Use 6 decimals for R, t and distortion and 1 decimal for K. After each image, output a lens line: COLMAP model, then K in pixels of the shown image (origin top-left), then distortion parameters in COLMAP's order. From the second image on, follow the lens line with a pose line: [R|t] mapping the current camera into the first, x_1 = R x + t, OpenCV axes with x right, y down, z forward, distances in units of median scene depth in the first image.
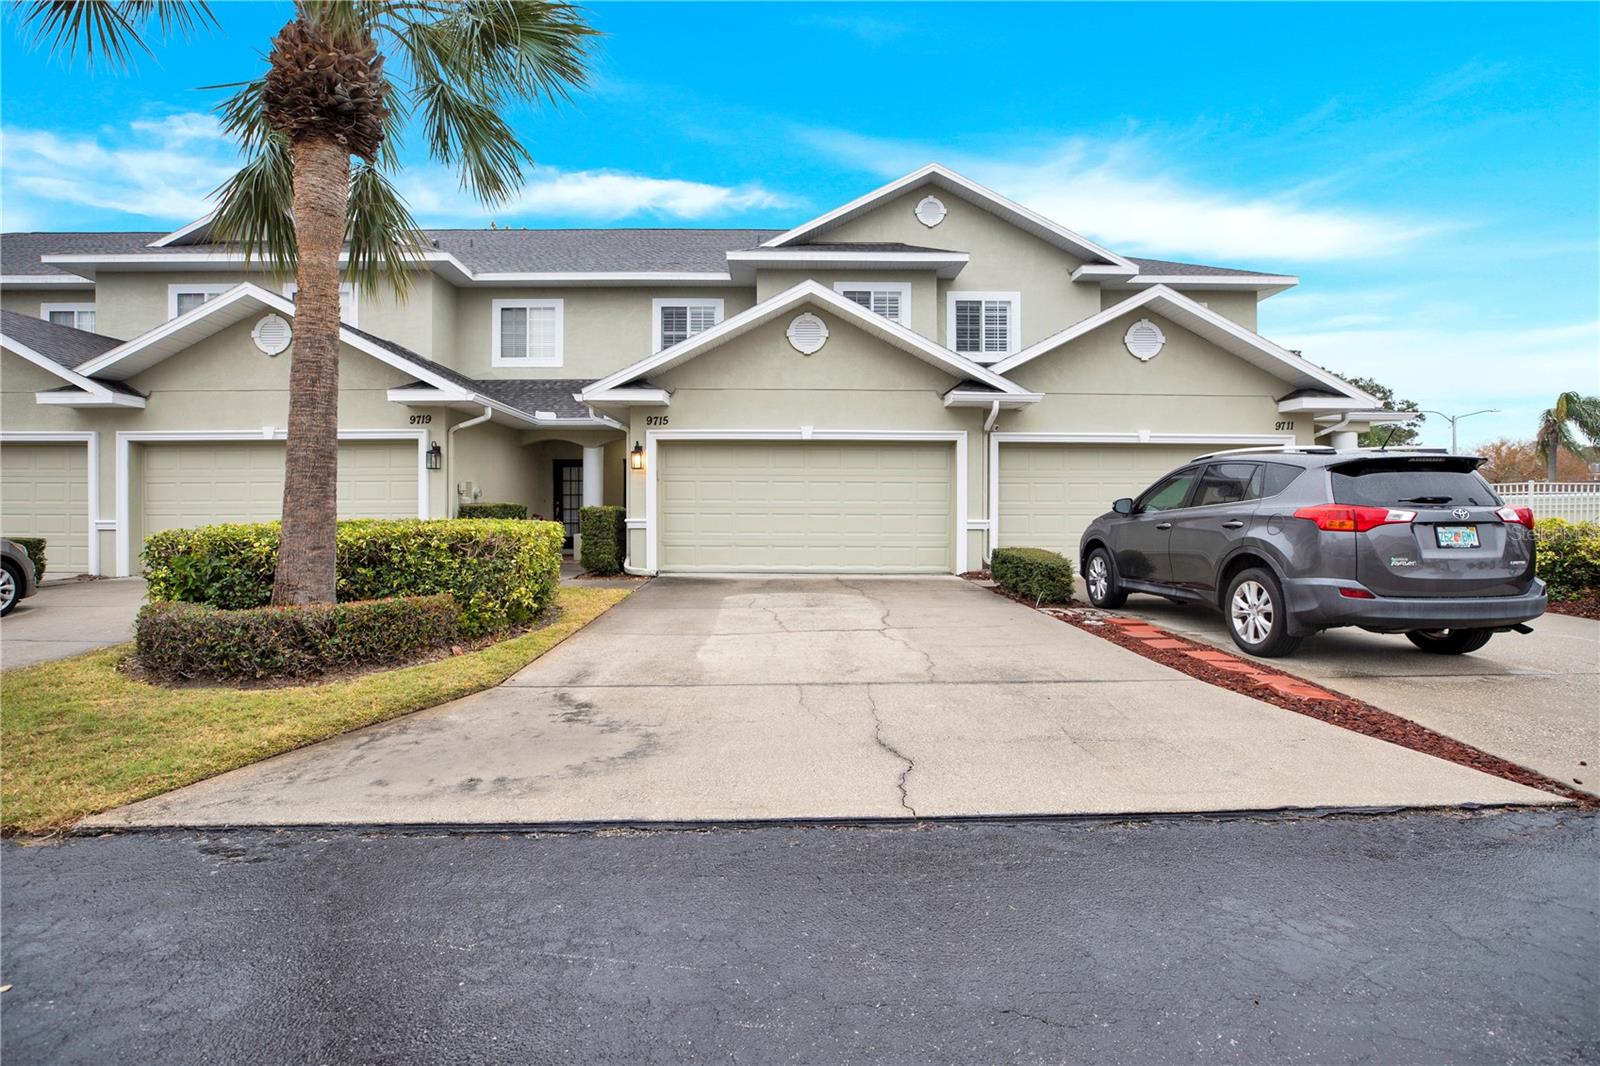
lens RADIAL K [[757.2, 0, 809.7], [0, 757.2, 496.6], [0, 0, 1]] dist [-0.045199, 0.013689]
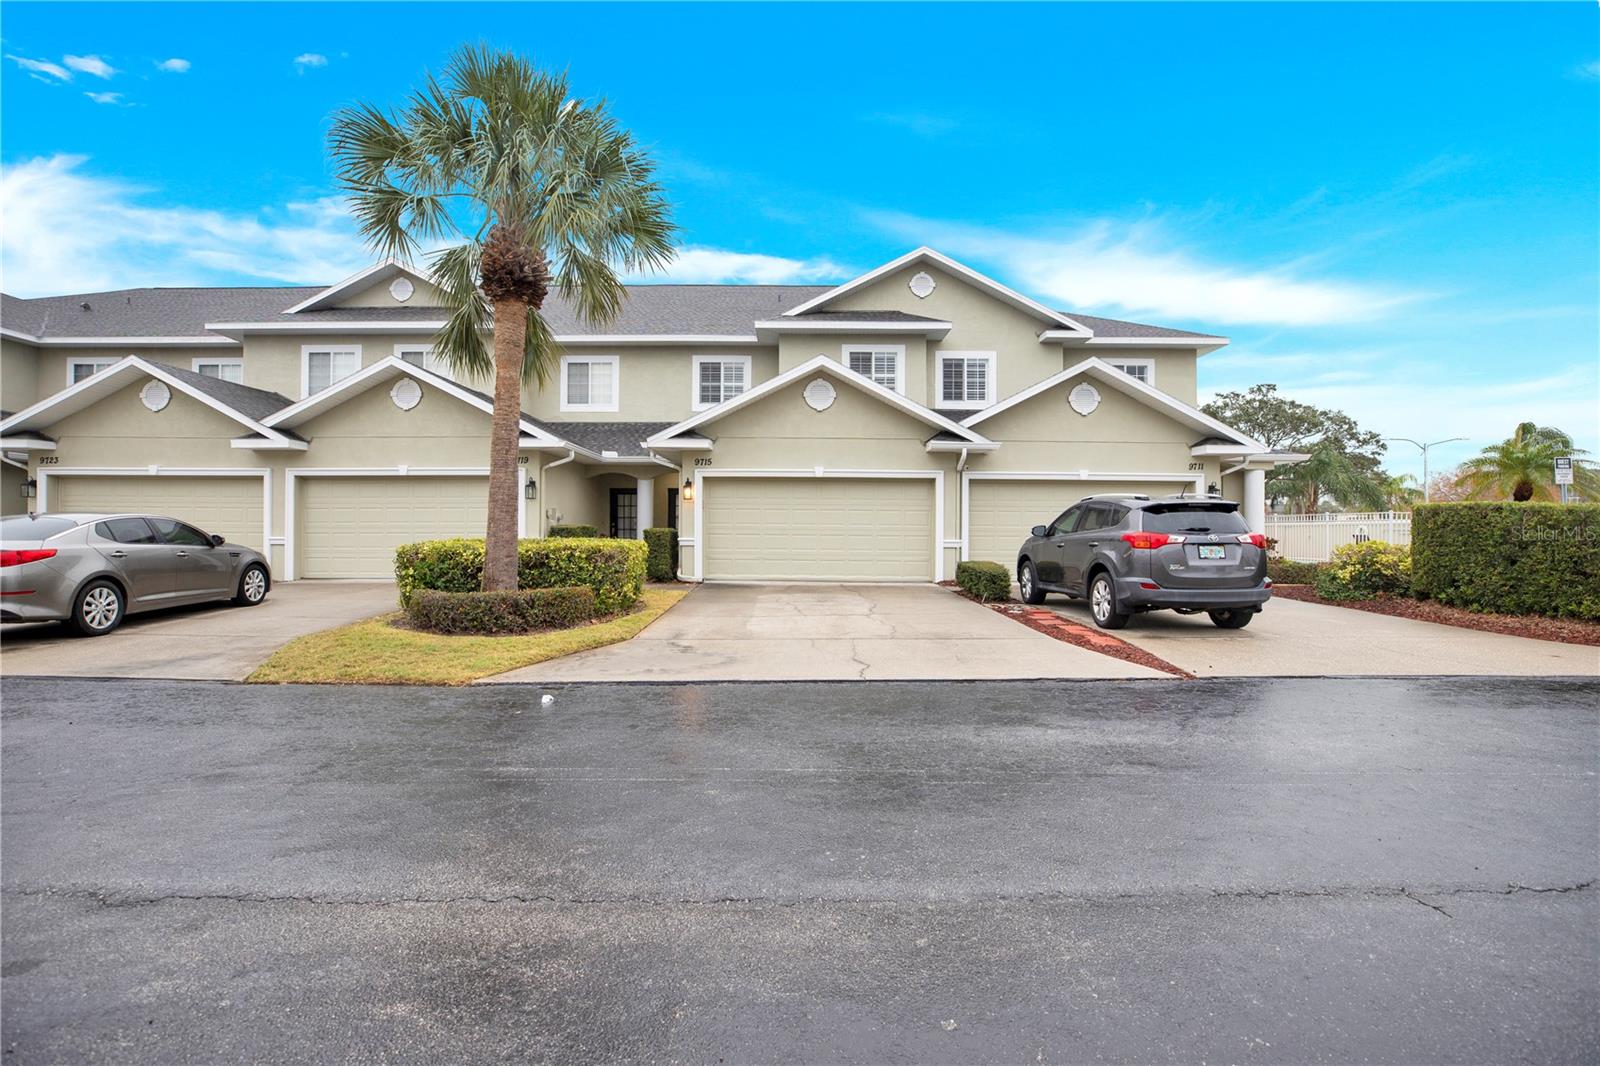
lens RADIAL K [[757.2, 0, 809.7], [0, 757.2, 496.6], [0, 0, 1]] dist [-0.045199, 0.013689]
pose [[0.999814, 0.003487, -0.018988, 0.005011], [-0.003948, 0.999698, -0.024256, -0.010666], [0.018898, 0.024326, 0.999525, -0.288163]]
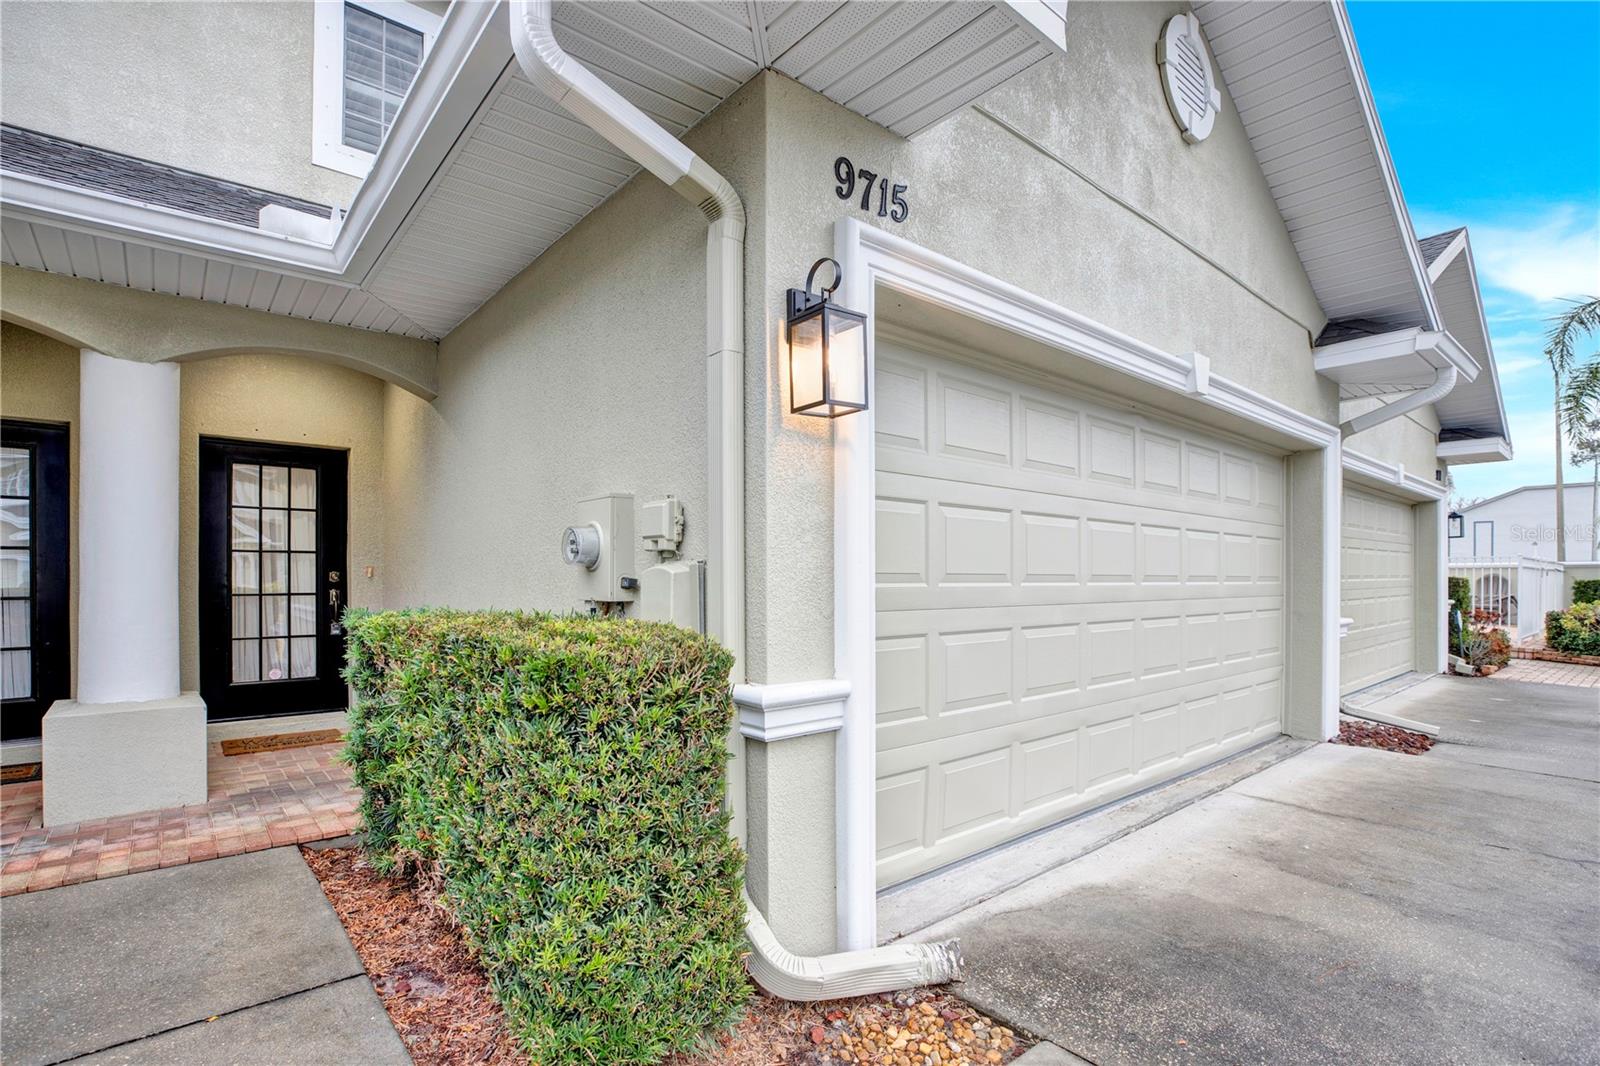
lens RADIAL K [[765.0, 0, 799.6], [0, 765.0, 564.0], [0, 0, 1]] dist [-0.044083, 0.014410]
pose [[0.782813, 0.008335, 0.622201, -0.345290], [-0.013398, 0.999904, 0.003462, -0.000109], [-0.622113, -0.011046, 0.782850, 0.853272]]
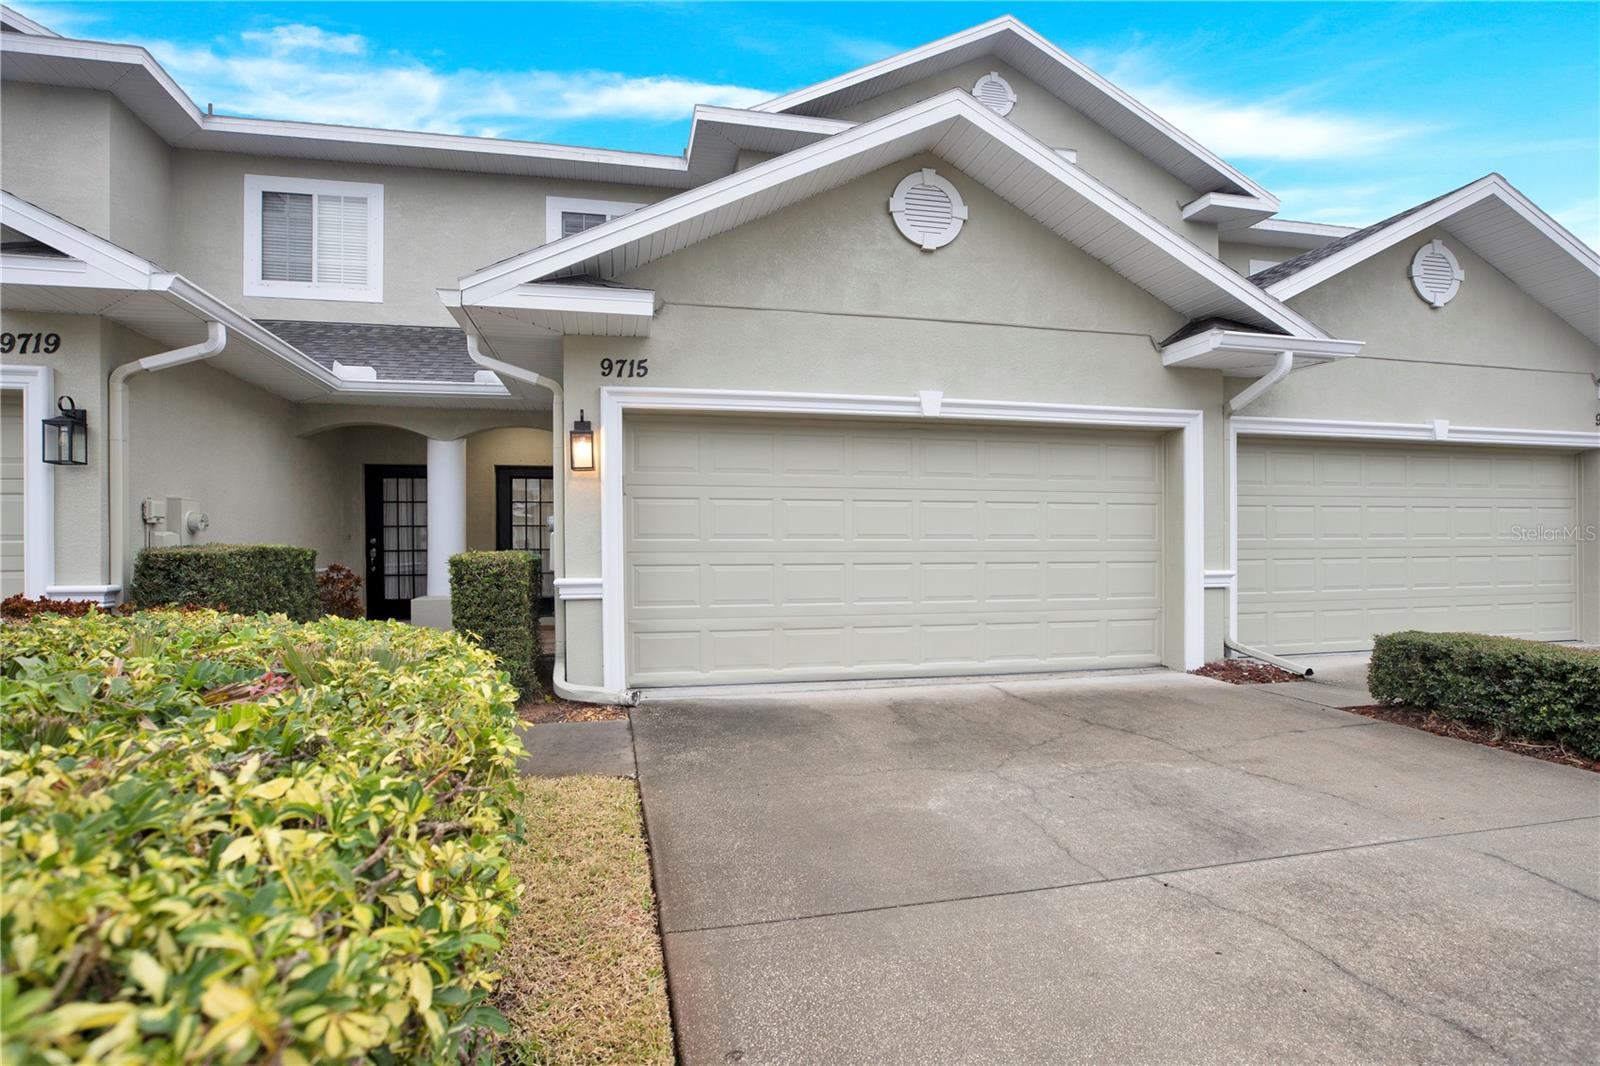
lens RADIAL K [[773.7, 0, 808.5], [0, 773.7, 532.0], [0, 0, 1]] dist [-0.046366, 0.014821]
pose [[0.975326, -0.003379, 0.220742, -0.196754], [0.001975, 0.999976, 0.006581, -0.001684], [-0.220759, -0.005982, 0.975310, 0.509368]]
